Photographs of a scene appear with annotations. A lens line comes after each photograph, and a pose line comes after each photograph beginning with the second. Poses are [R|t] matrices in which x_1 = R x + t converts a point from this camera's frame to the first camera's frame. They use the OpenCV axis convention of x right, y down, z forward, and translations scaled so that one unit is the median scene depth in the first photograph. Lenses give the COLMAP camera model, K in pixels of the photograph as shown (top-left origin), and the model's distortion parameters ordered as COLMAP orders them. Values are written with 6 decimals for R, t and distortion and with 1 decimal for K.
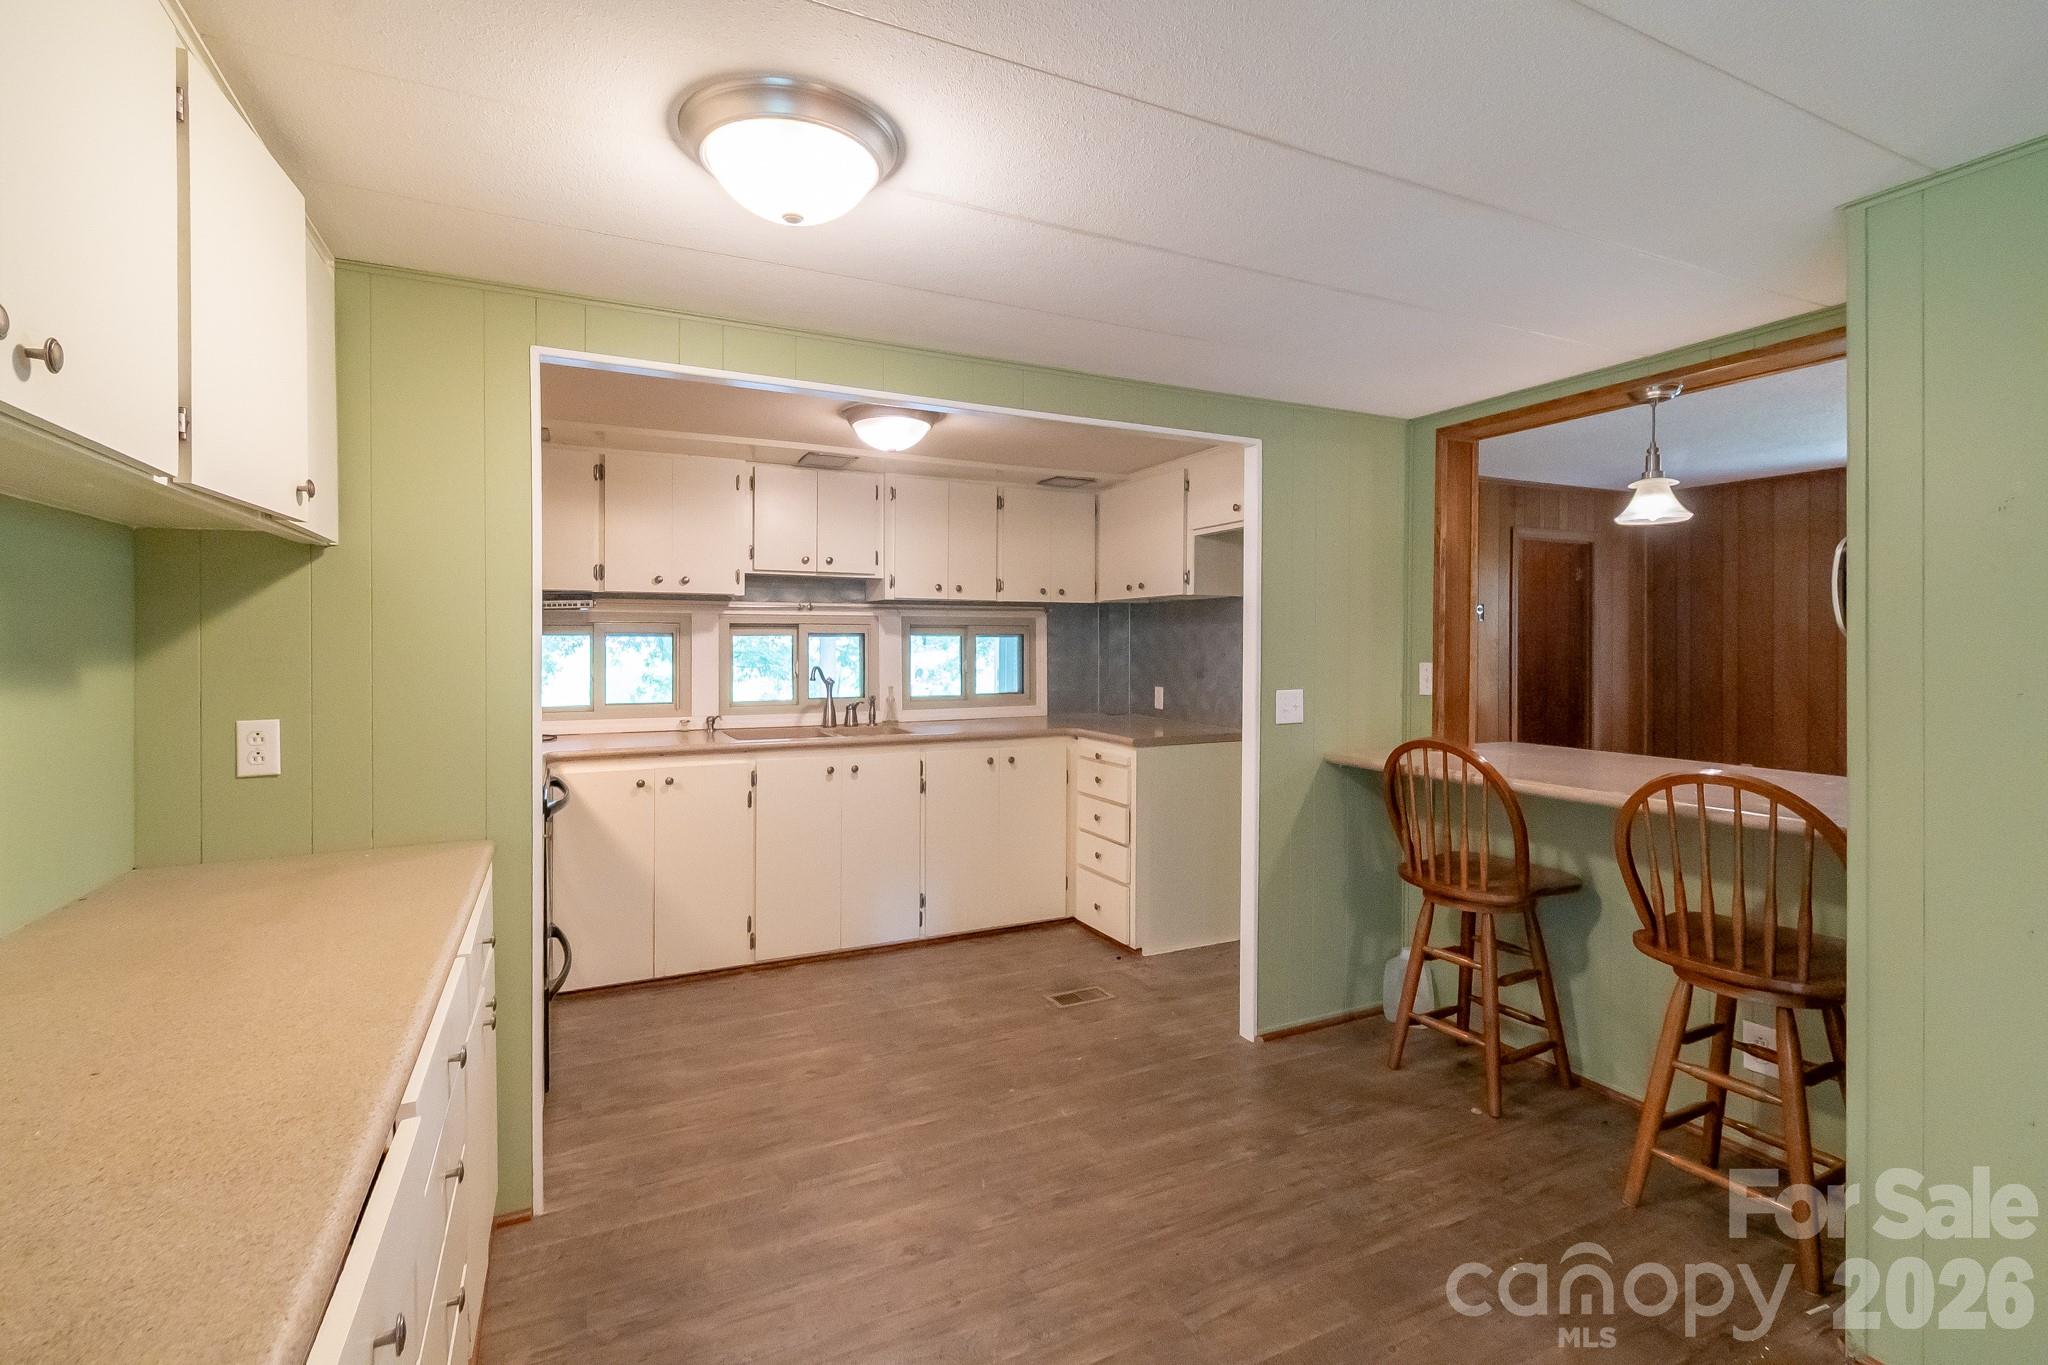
lens RADIAL K [[921.1, 0, 1031.8], [0, 921.1, 645.4], [0, 0, 1]] dist [-0.000434, -0.000075]
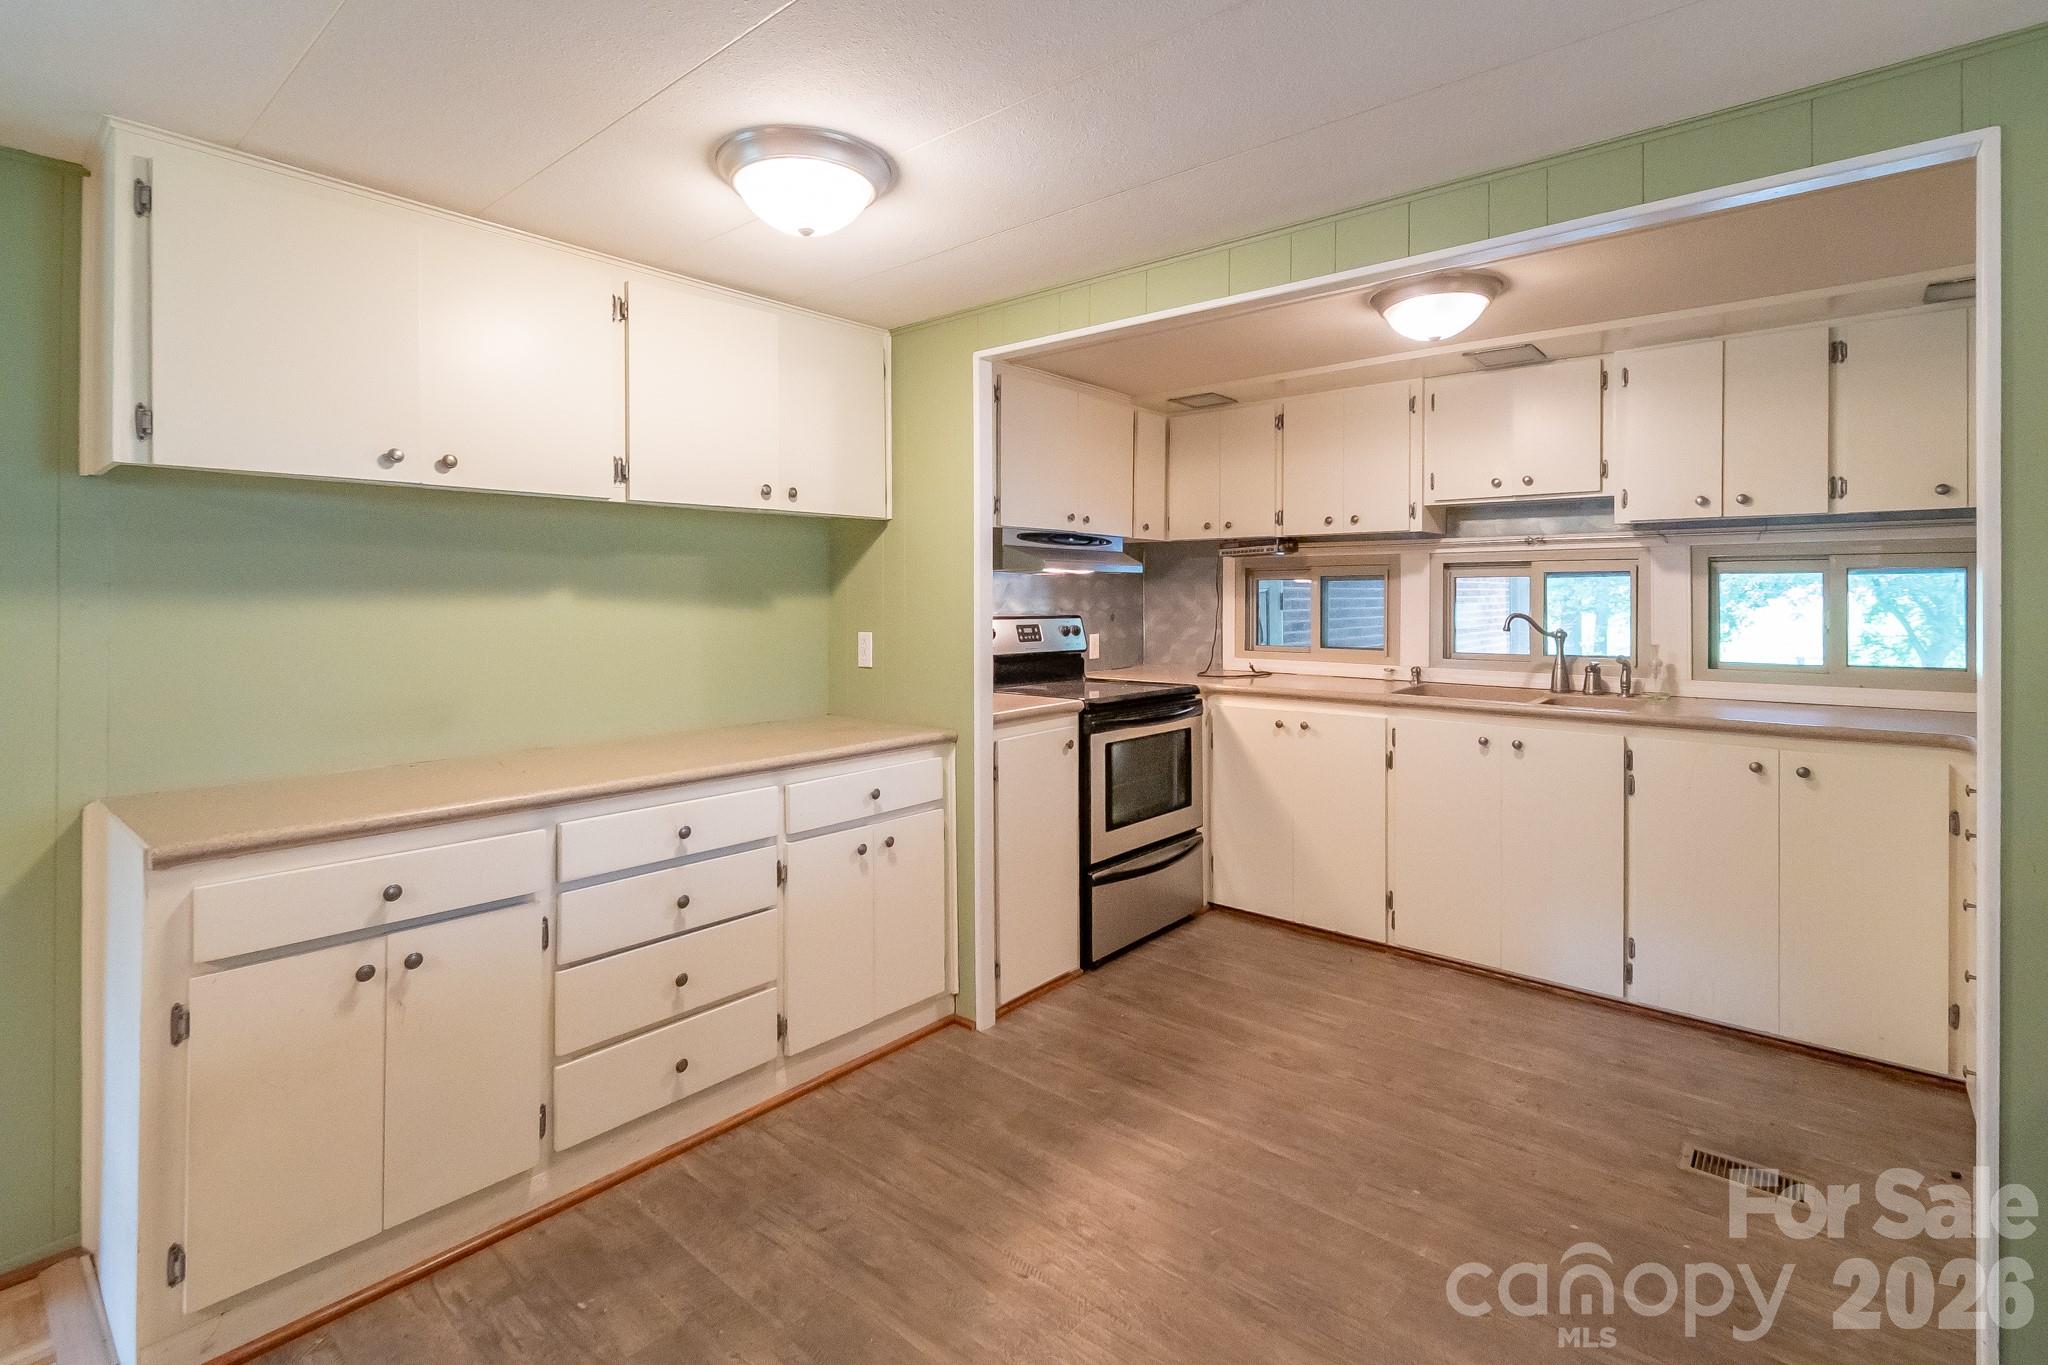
lens RADIAL K [[965.3, 0, 1017.6], [0, 965.3, 590.6], [0, 0, 1]] dist [0.000252, -0.000425]
pose [[0.387199, -0.003899, -0.921988, 0.371660], [-0.001959, 0.999985, -0.005052, 0.007749], [0.921994, 0.003762, 0.387186, 0.272227]]
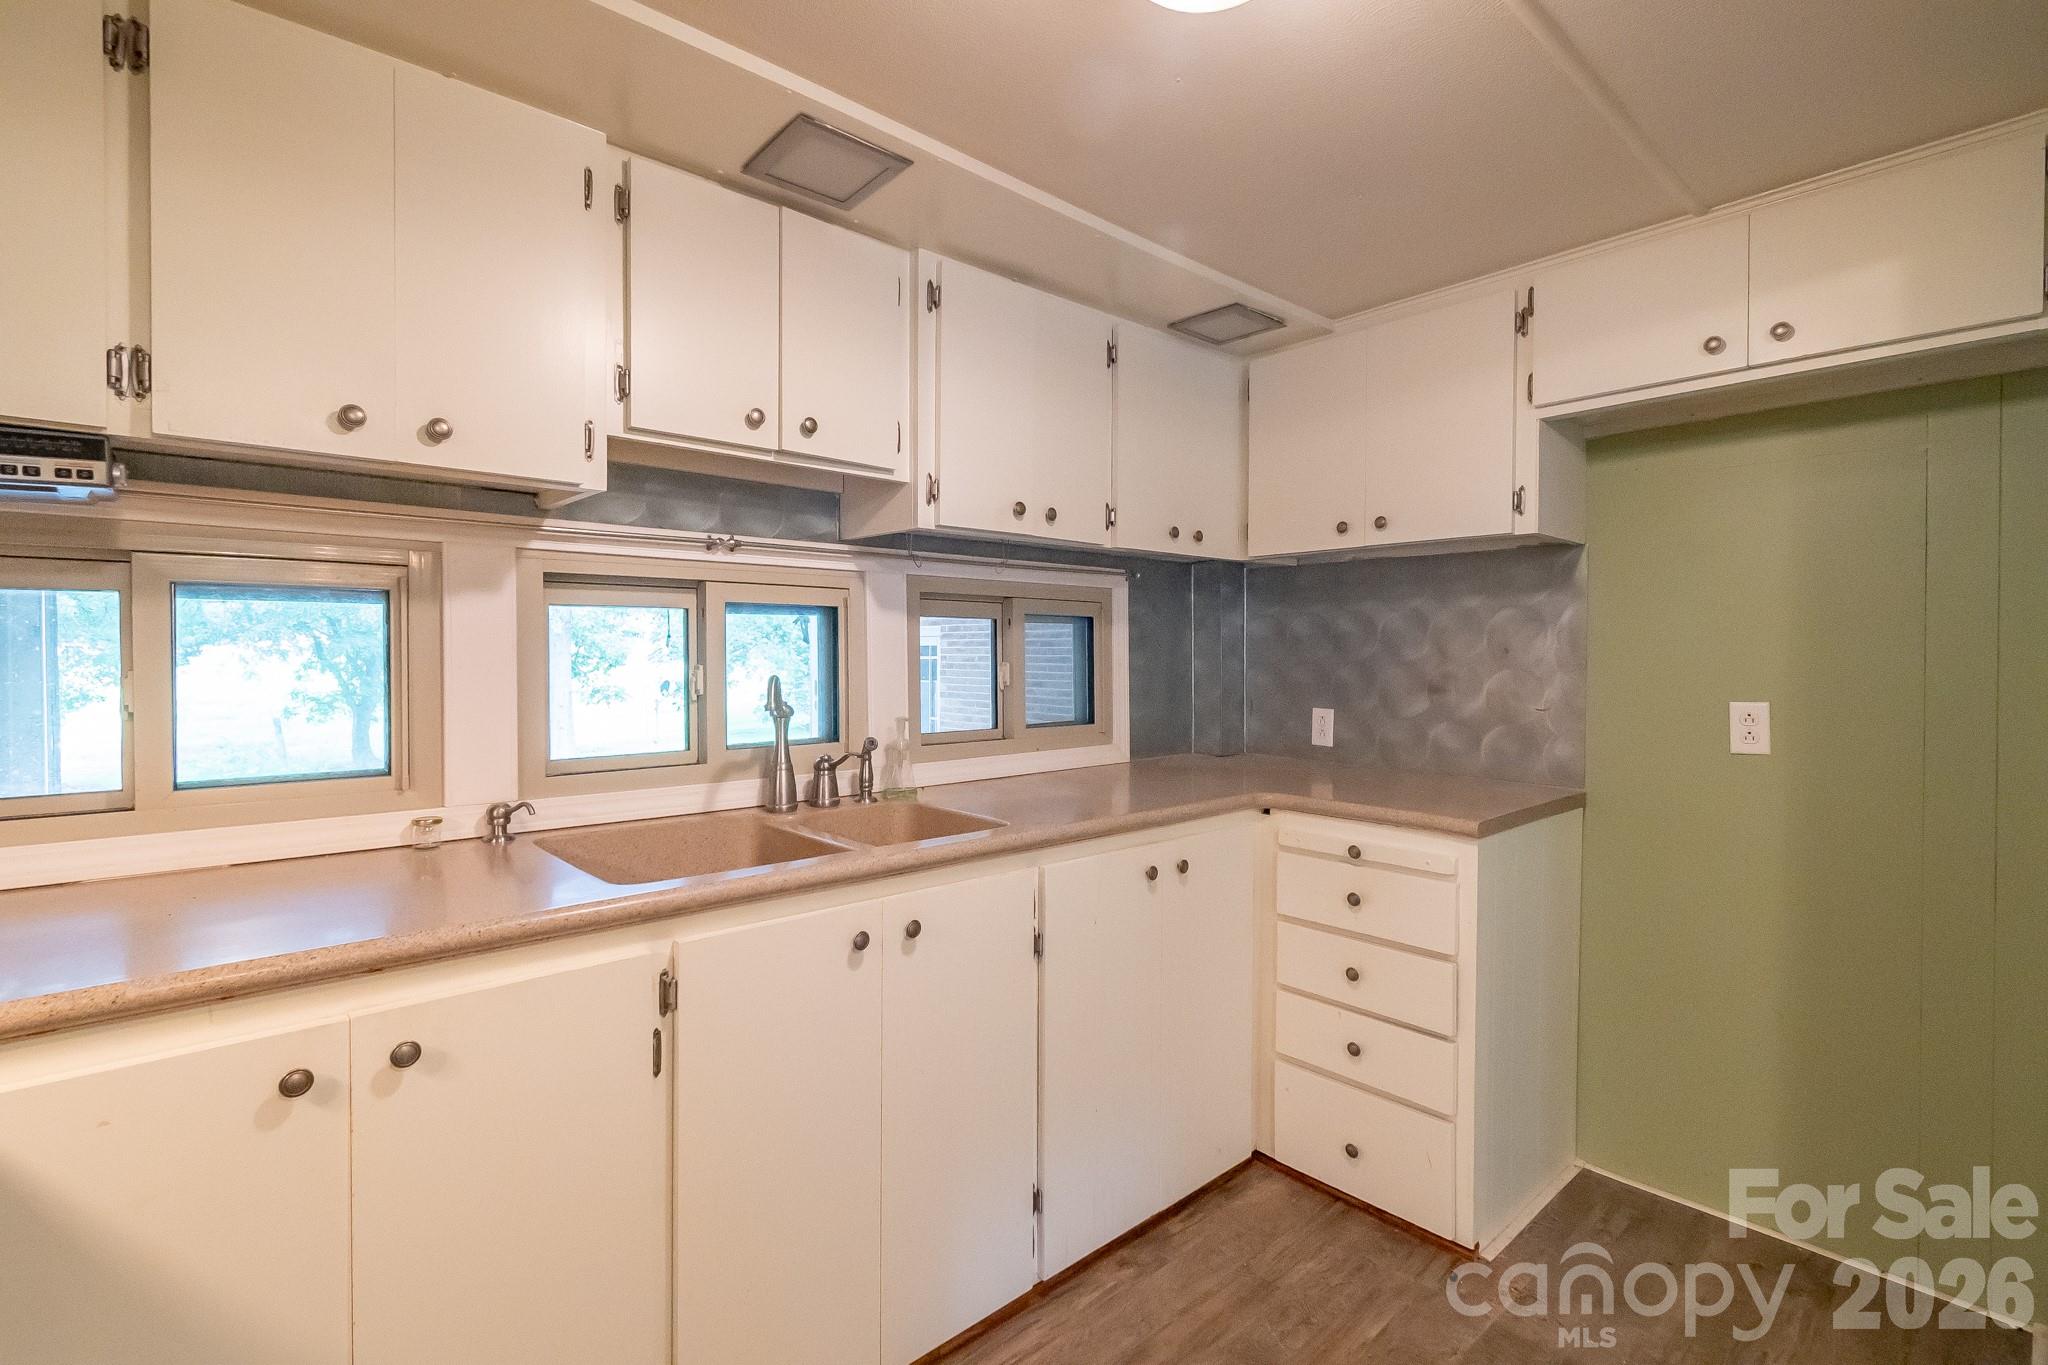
lens RADIAL K [[935.9, 0, 1015.7], [0, 935.9, 665.2], [0, 0, 1]] dist [0.004193, -0.000182]
pose [[0.966947, -0.002746, 0.254962, -0.235549], [0.000115, 0.999947, 0.010332, 0.013376], [-0.254976, -0.009962, 0.966896, 0.552894]]
